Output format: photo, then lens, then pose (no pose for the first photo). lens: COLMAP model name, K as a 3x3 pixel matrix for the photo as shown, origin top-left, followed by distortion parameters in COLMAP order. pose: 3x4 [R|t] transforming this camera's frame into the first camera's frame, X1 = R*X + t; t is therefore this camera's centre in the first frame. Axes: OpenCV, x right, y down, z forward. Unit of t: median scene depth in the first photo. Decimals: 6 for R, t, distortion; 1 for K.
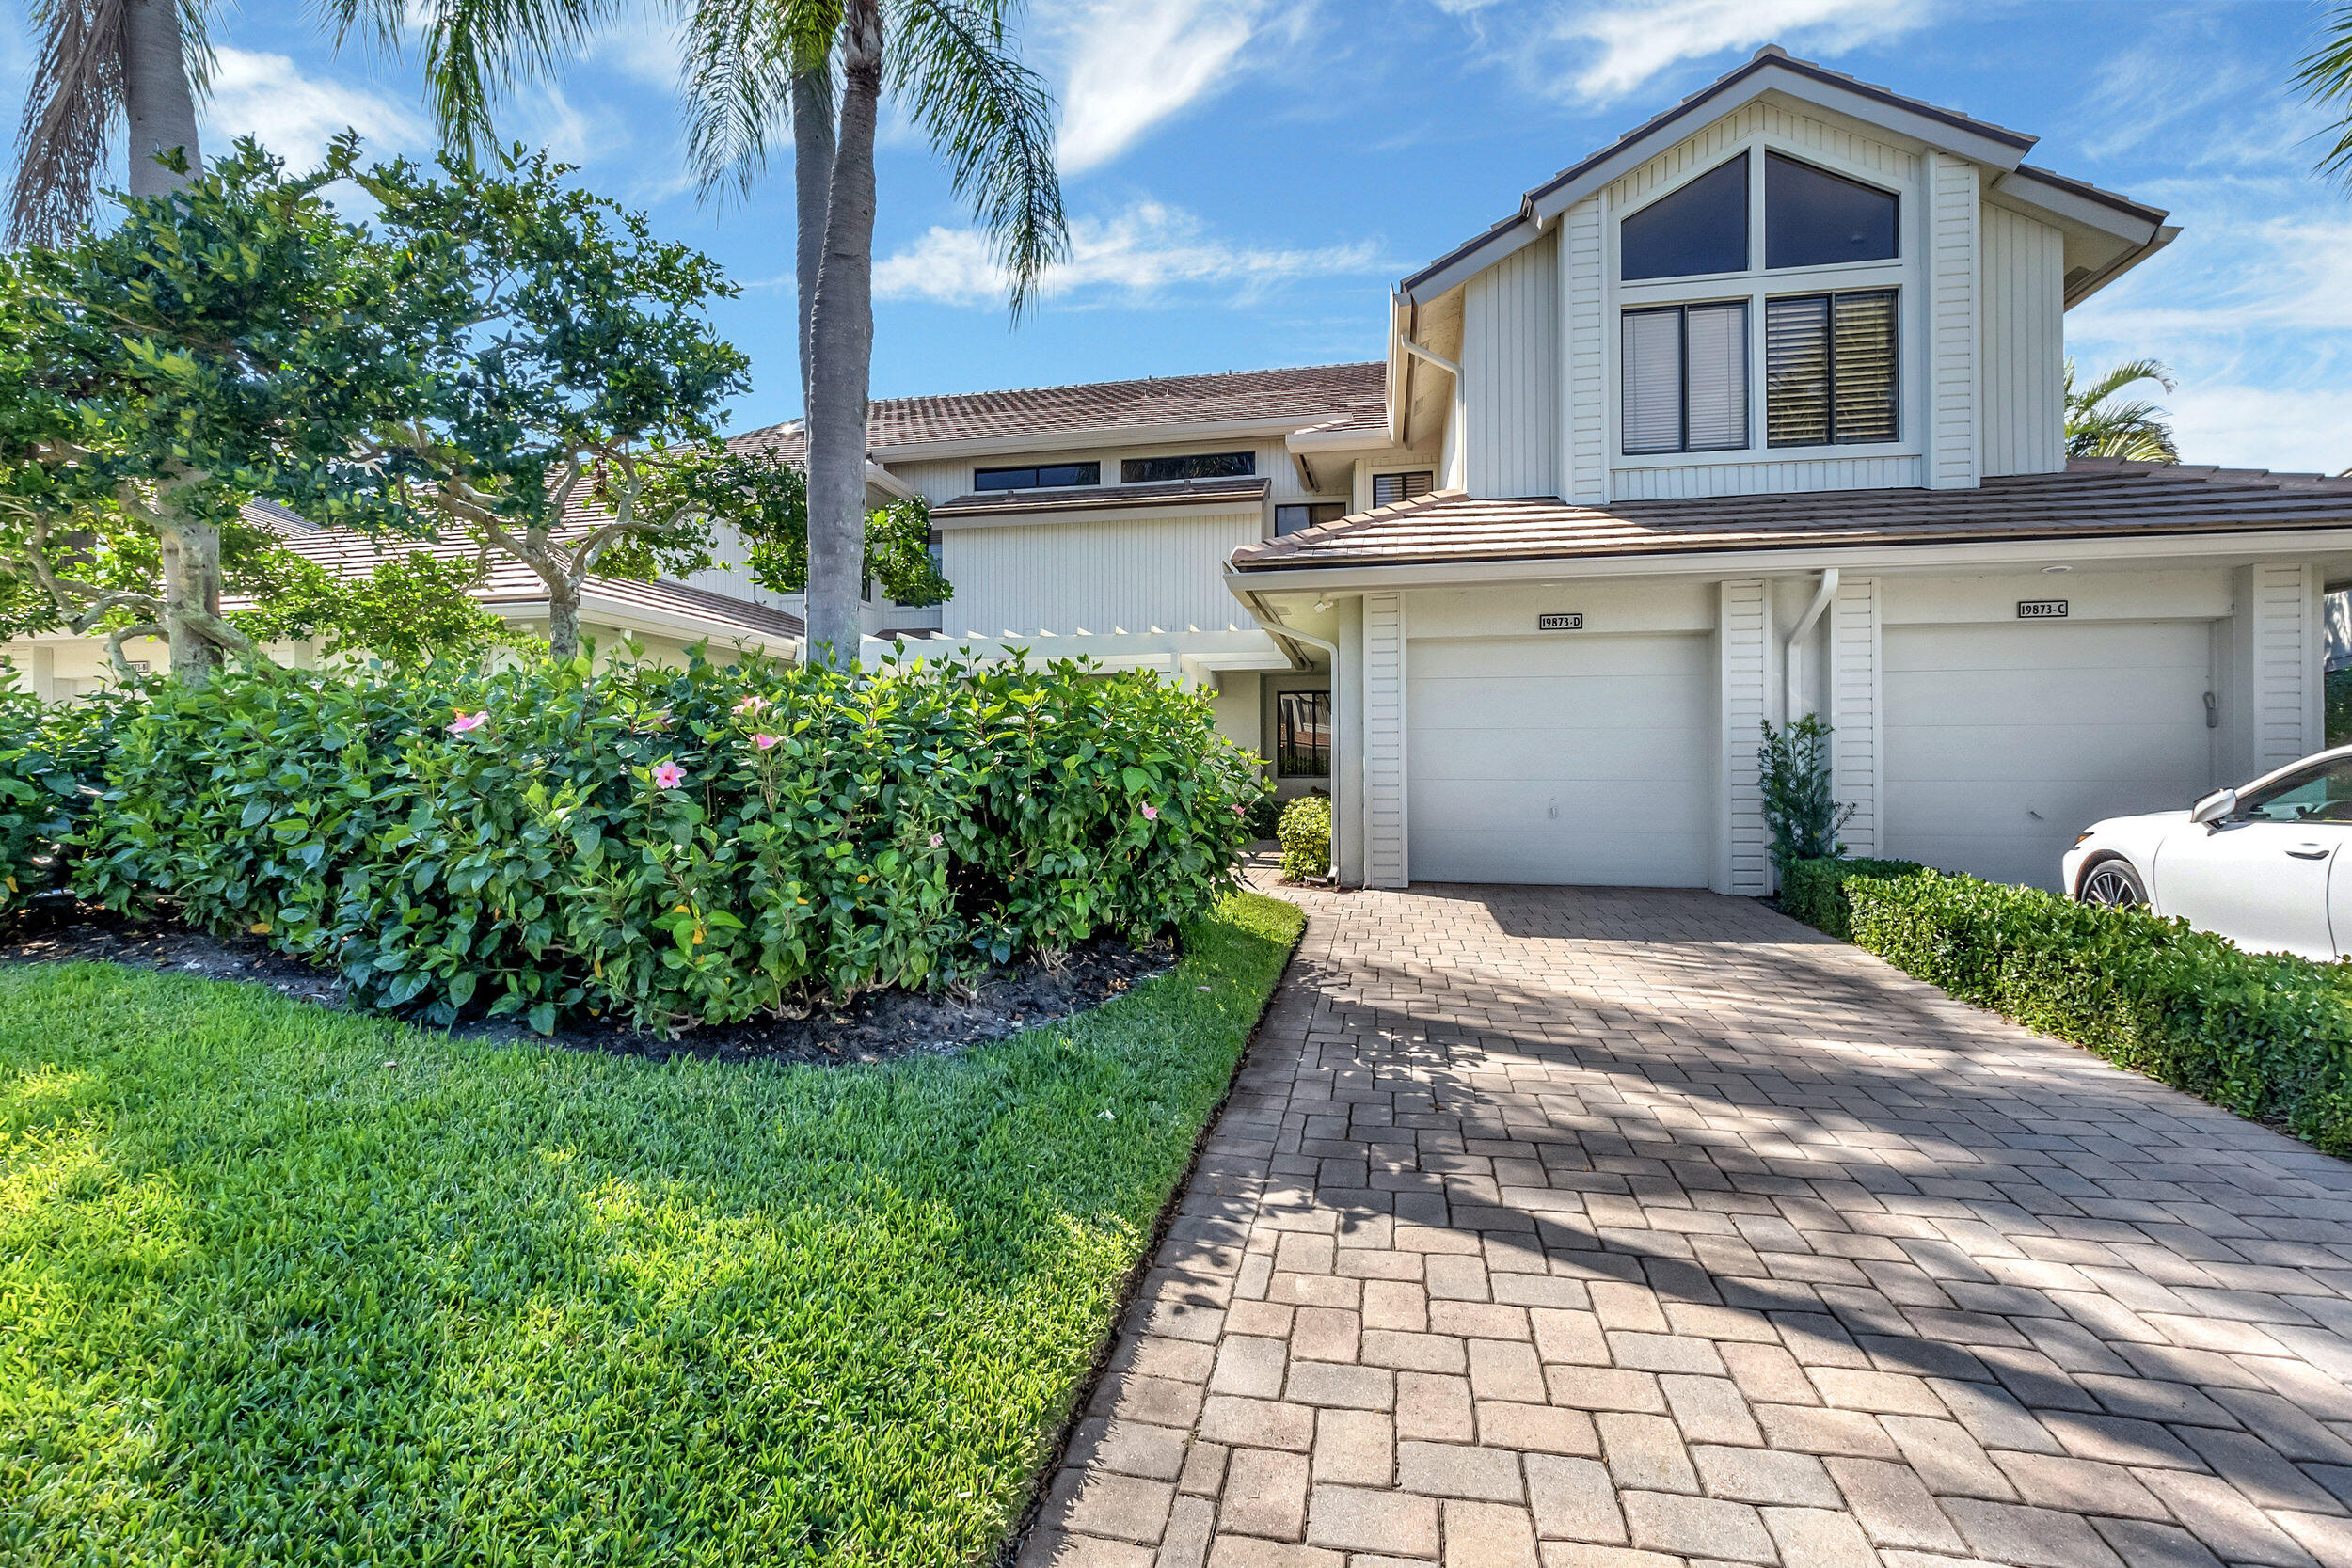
lens RADIAL K [[1048.1, 0, 1178.3], [0, 1048.1, 759.9], [0, 0, 1]] dist [-0.002171, 0.000432]
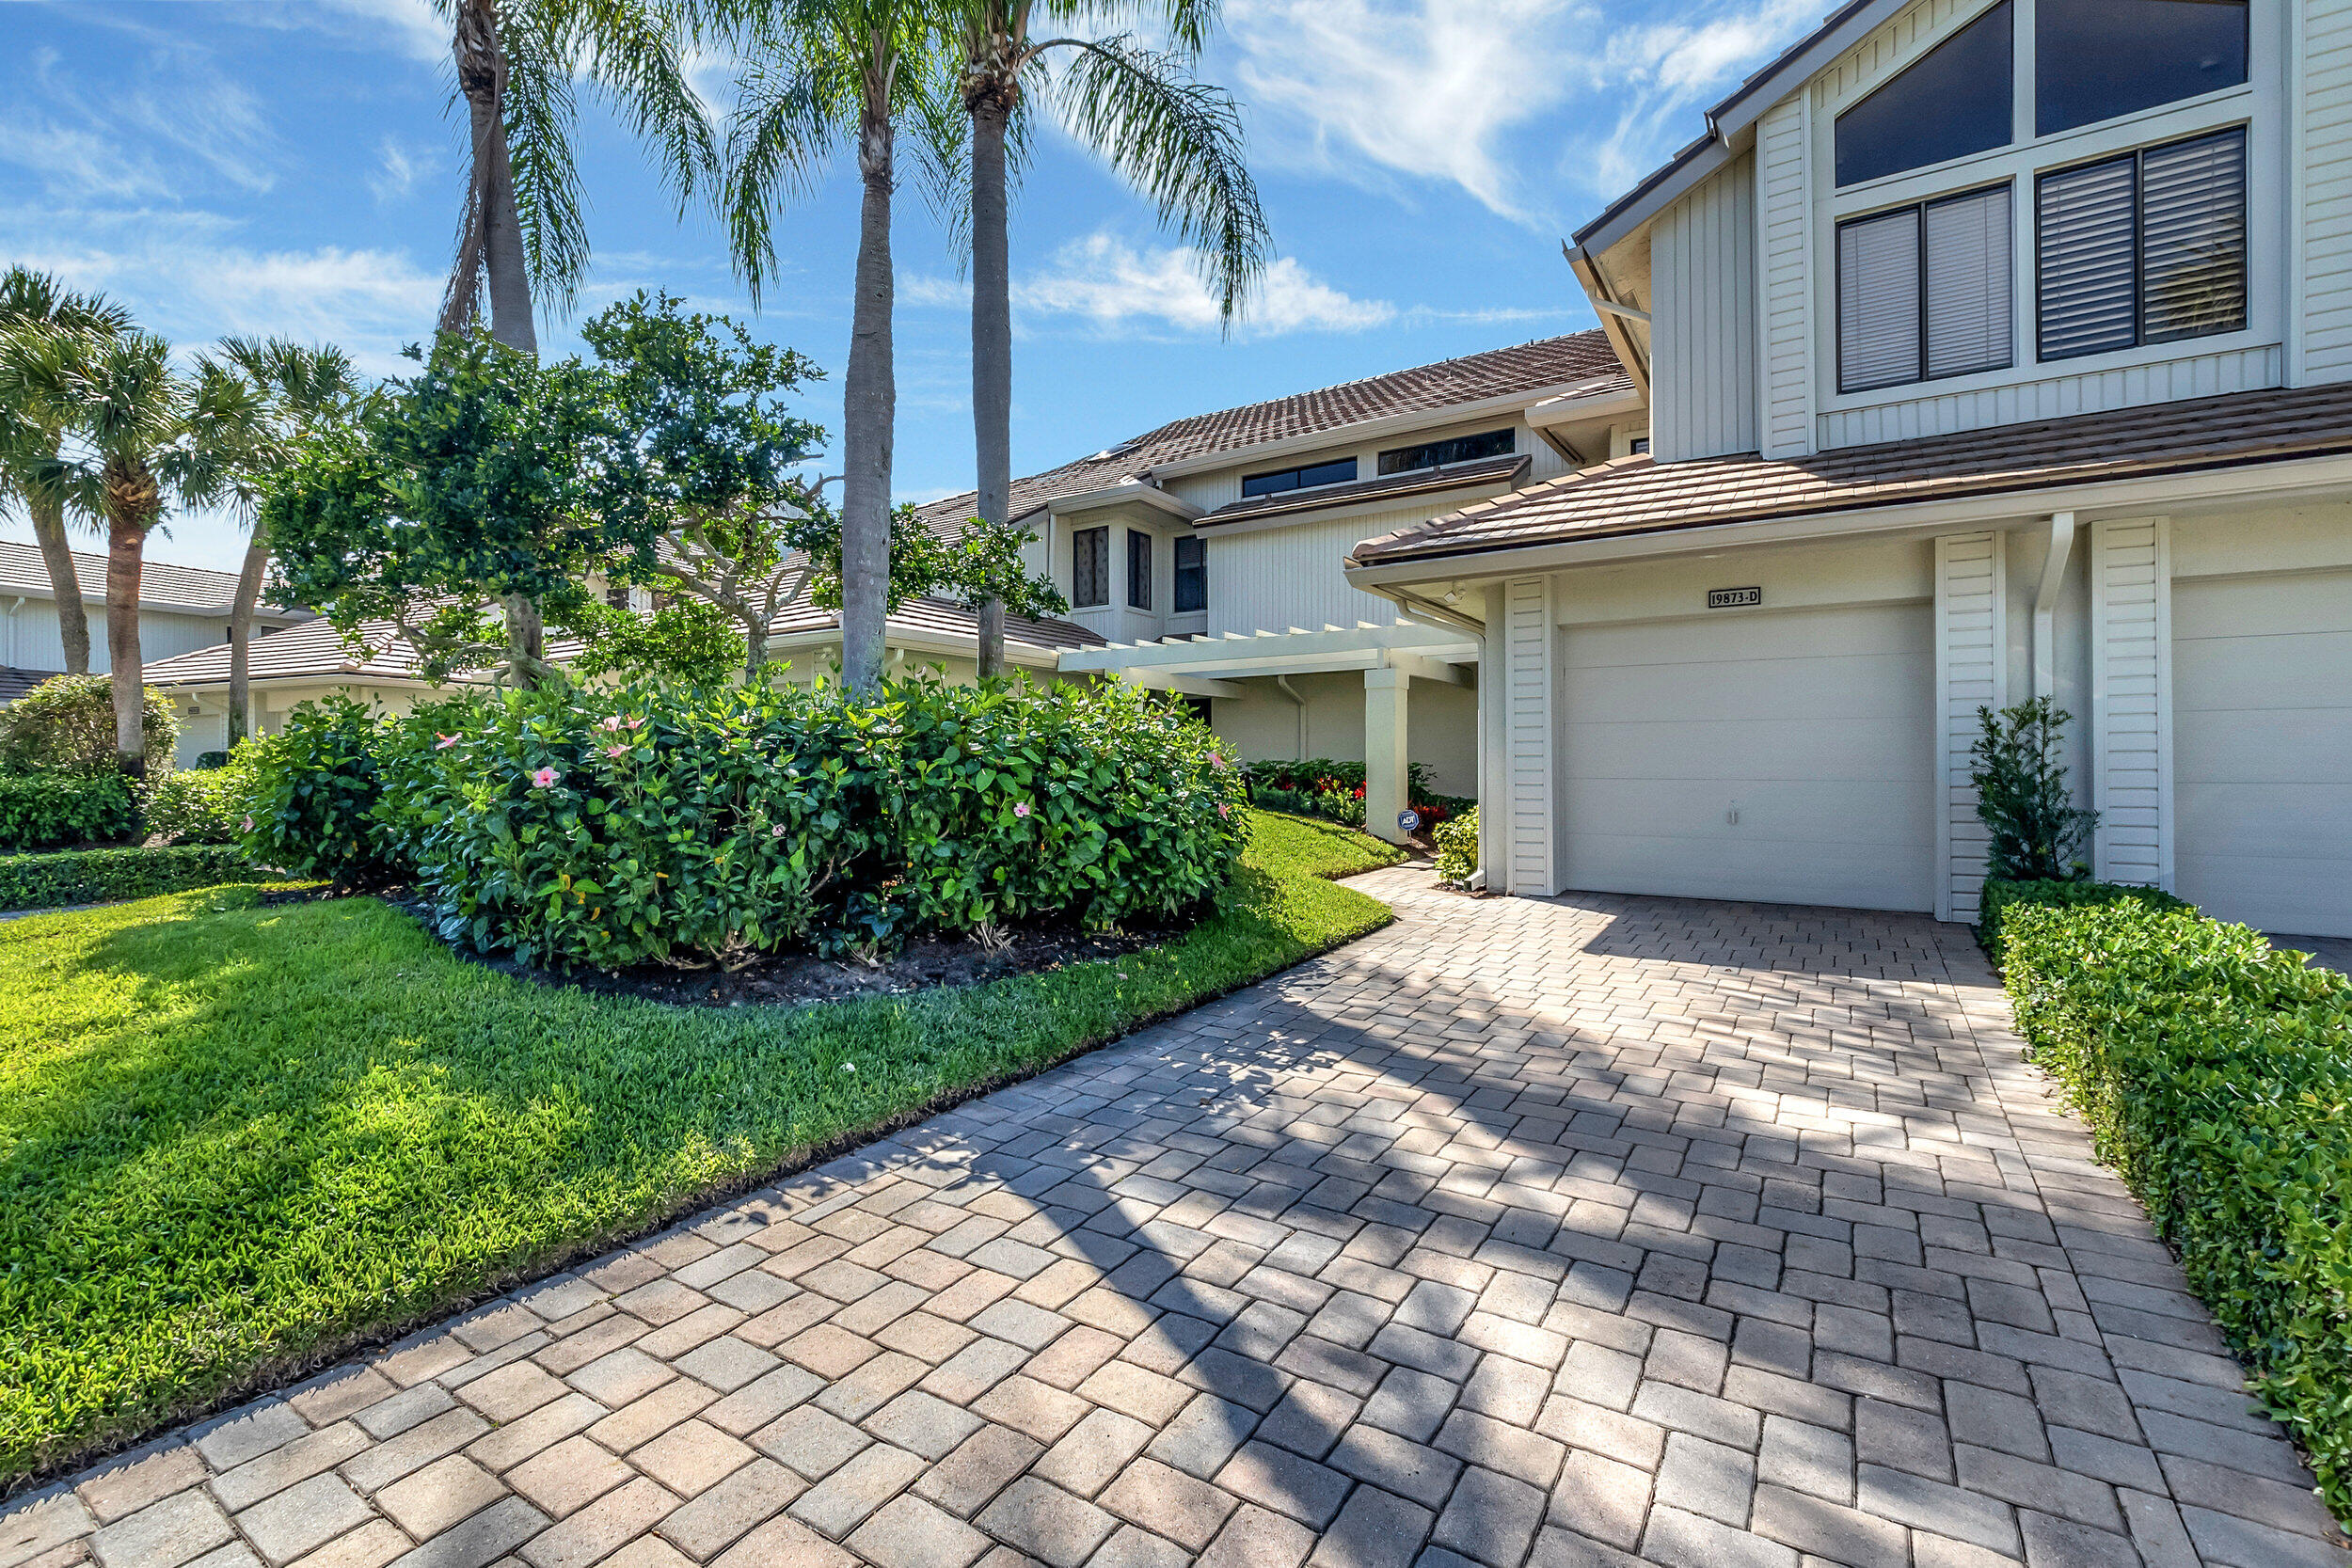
lens RADIAL K [[1047.3, 0, 1162.4], [0, 1047.3, 755.4], [0, 0, 1]] dist [-0.003282, 0.000502]
pose [[0.927641, -0.004299, -0.373449, 0.519895], [0.004675, 0.999989, 0.000103, -0.006434], [0.373444, -0.001841, 0.927651, 0.034014]]
